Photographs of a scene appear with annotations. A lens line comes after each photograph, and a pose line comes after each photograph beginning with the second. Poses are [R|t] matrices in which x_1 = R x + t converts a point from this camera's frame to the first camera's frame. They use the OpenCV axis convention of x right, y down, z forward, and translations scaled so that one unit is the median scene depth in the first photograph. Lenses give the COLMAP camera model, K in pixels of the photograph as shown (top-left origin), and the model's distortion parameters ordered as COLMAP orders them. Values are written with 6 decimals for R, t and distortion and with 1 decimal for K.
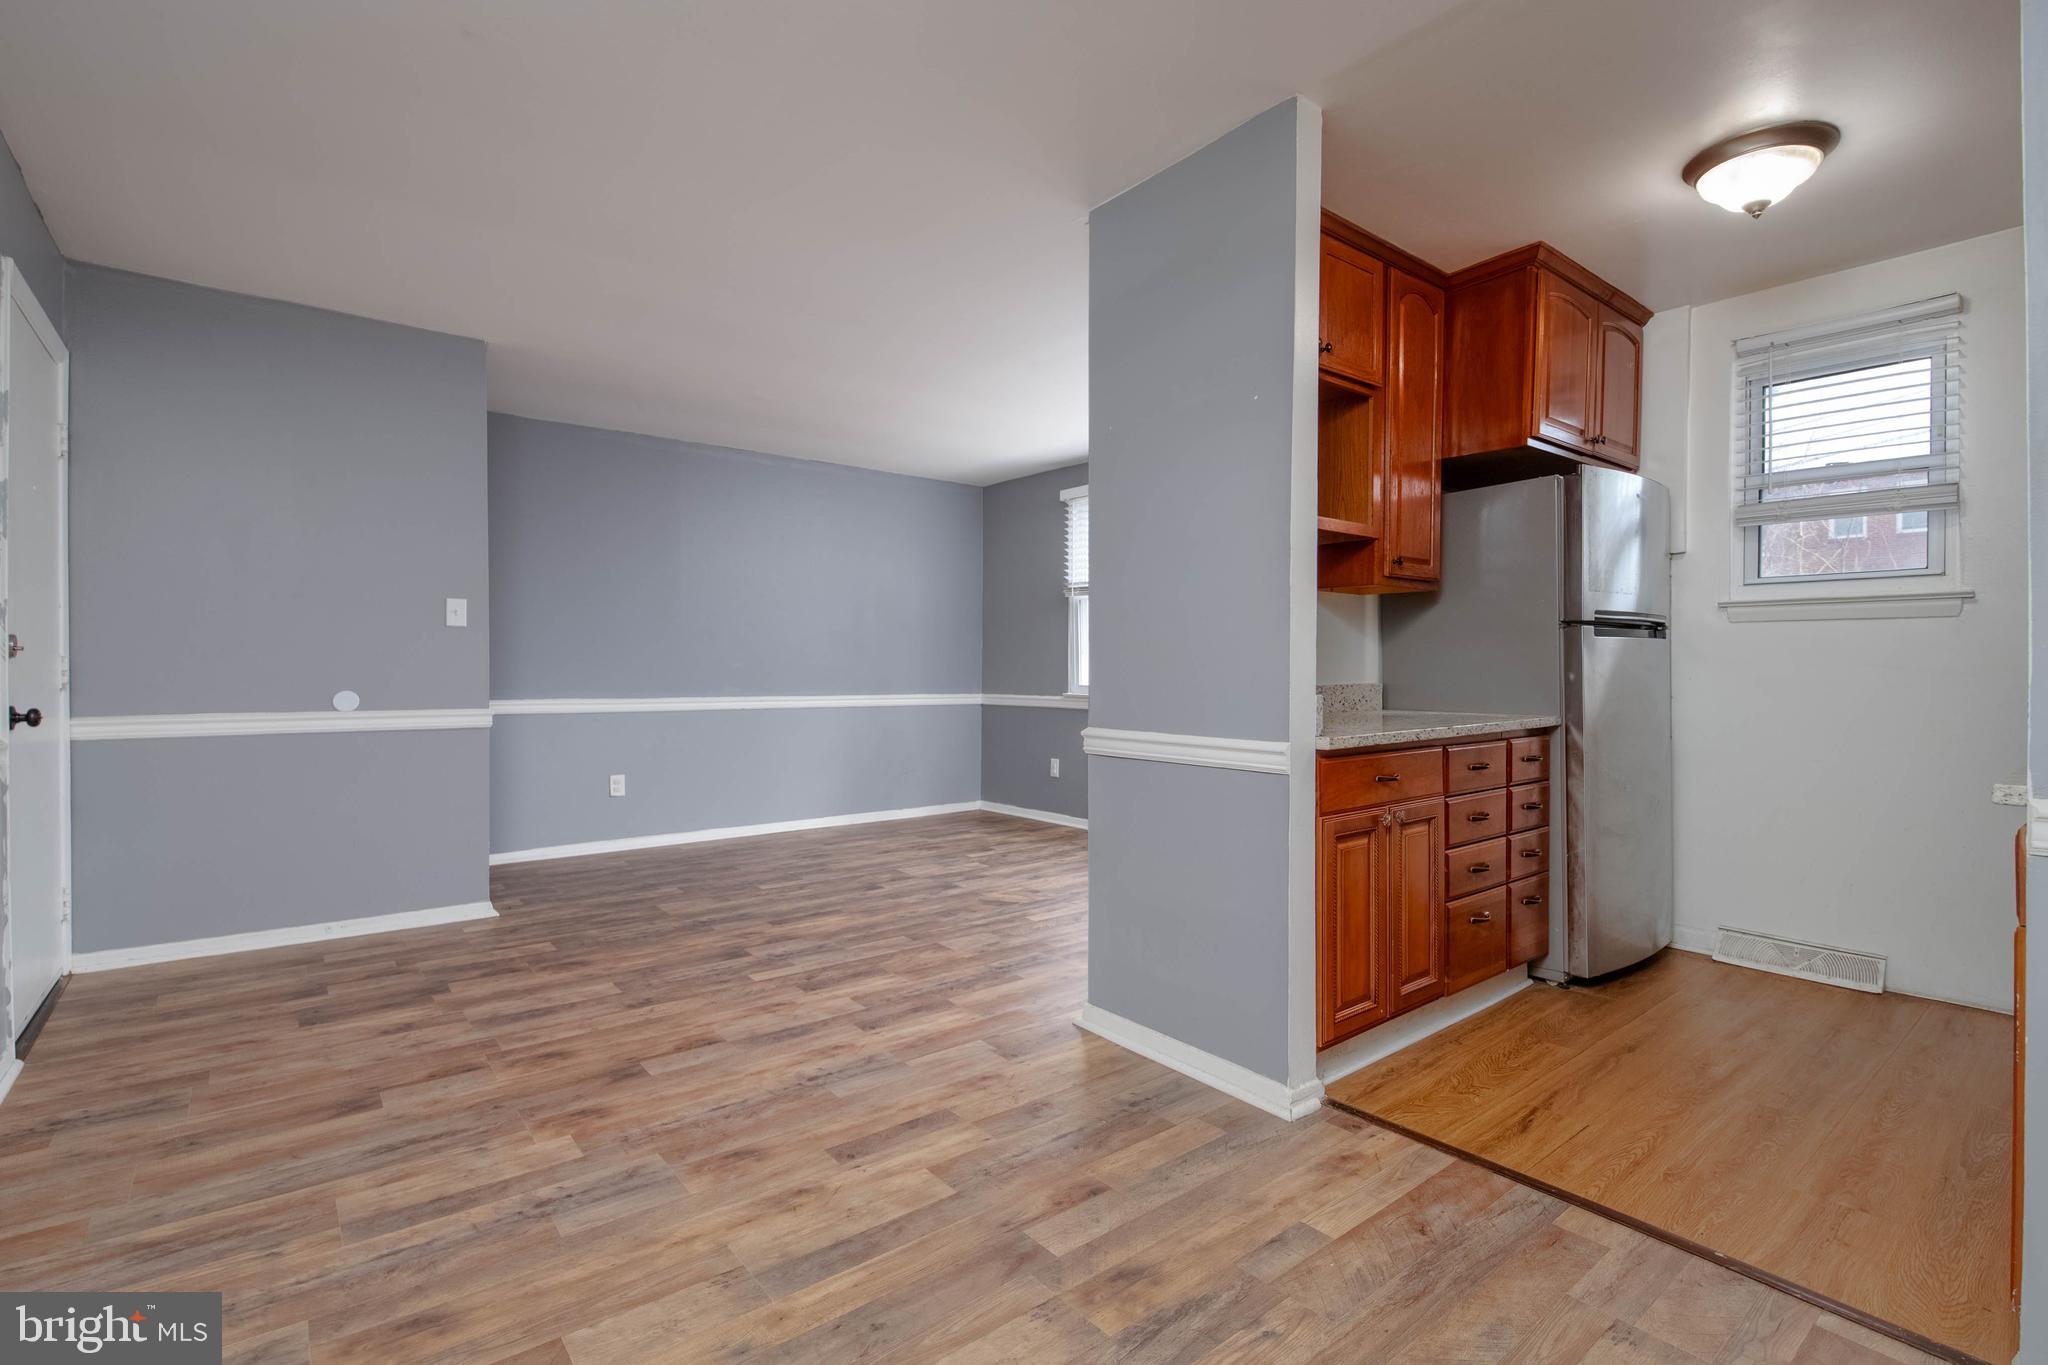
lens RADIAL K [[950.5, 0, 1031.0], [0, 950.5, 687.0], [0, 0, 1]] dist [0.002900, -0.009112]
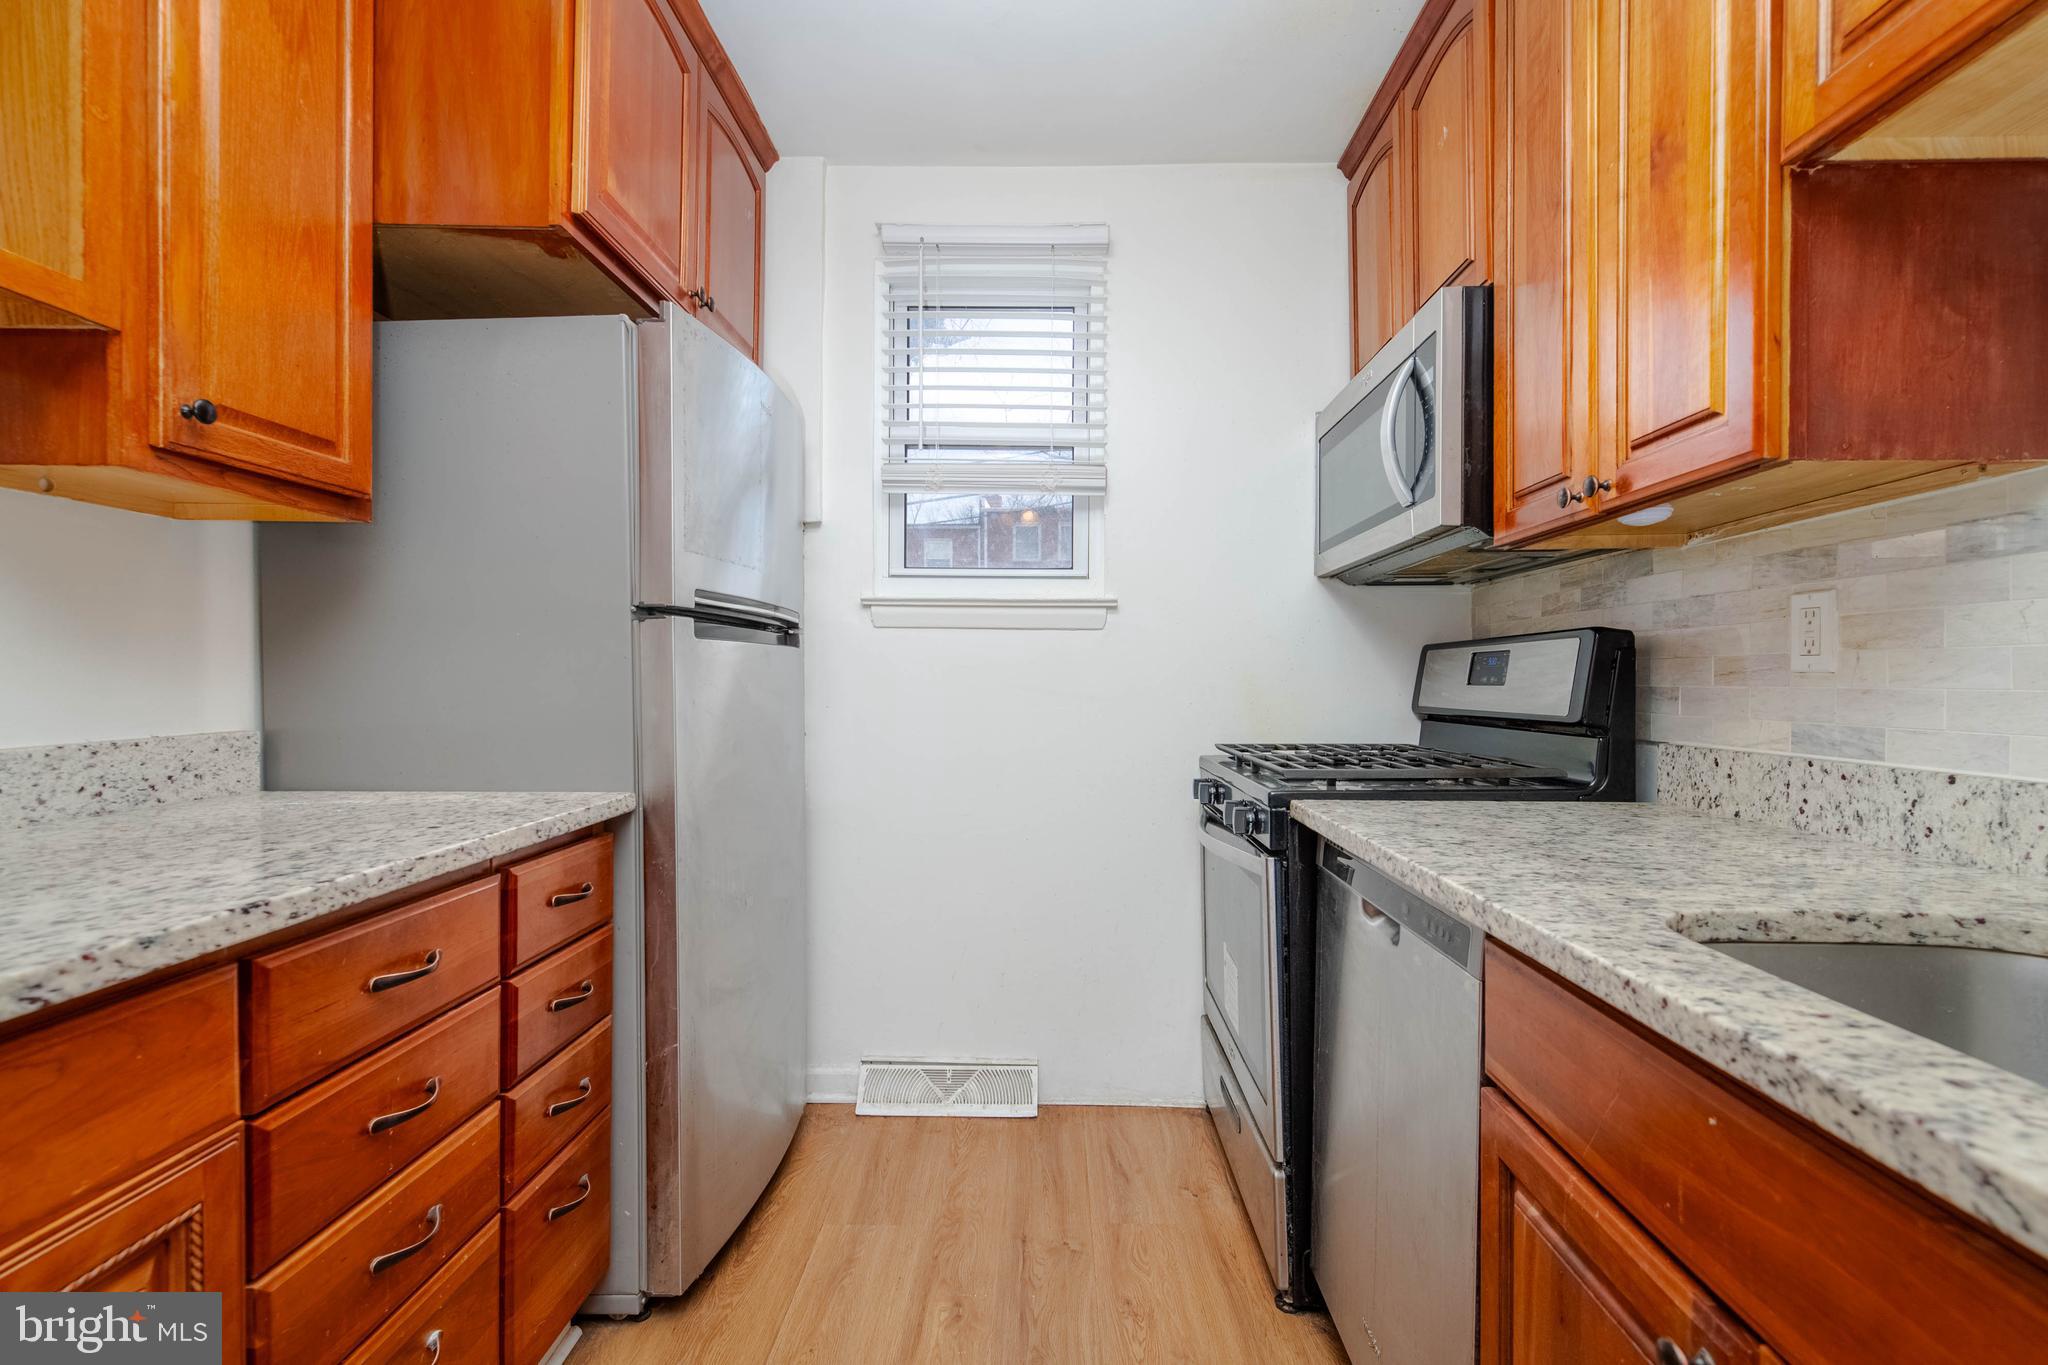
lens RADIAL K [[918.0, 0, 1033.3], [0, 918.0, 689.2], [0, 0, 1]] dist [-0.010812, -0.004516]
pose [[0.640273, -0.001764, 0.768145, 0.397705], [0.001029, 0.999998, 0.001438, -0.031760], [-0.768147, -0.000131, 0.640274, 0.651091]]
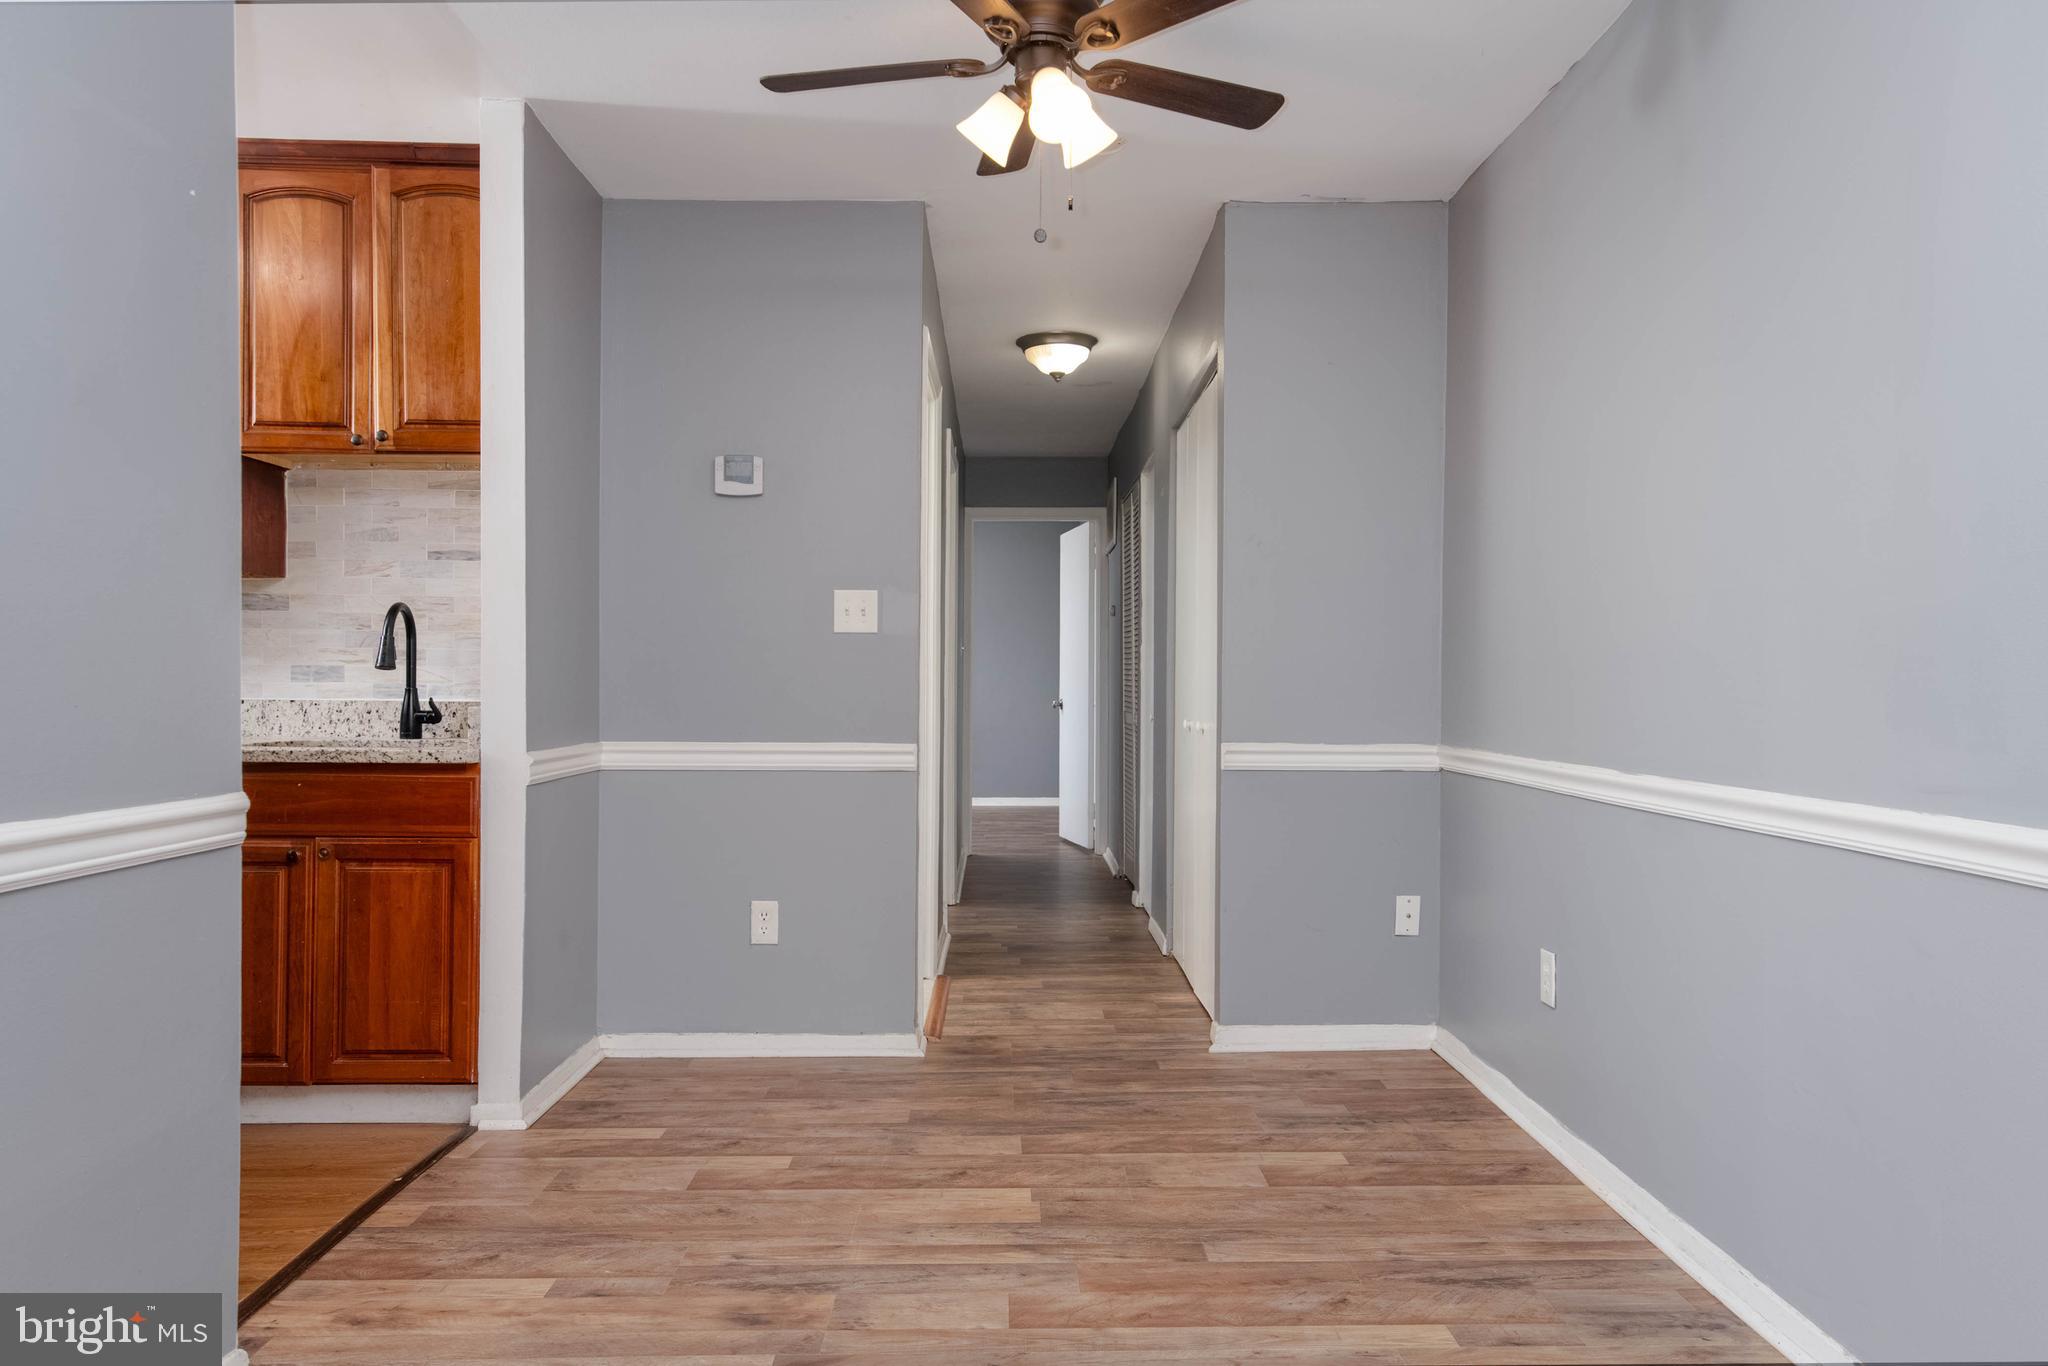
lens RADIAL K [[1369.9, 0, 1018.8], [0, 1369.9, 685.1], [0, 0, 1]] dist [0.022104, -0.001456]
pose [[-0.789676, -0.010405, 0.613436, -0.643674], [-0.001282, 0.999882, 0.015309, -0.031442], [-0.613523, 0.011303, -0.789596, 1.288917]]
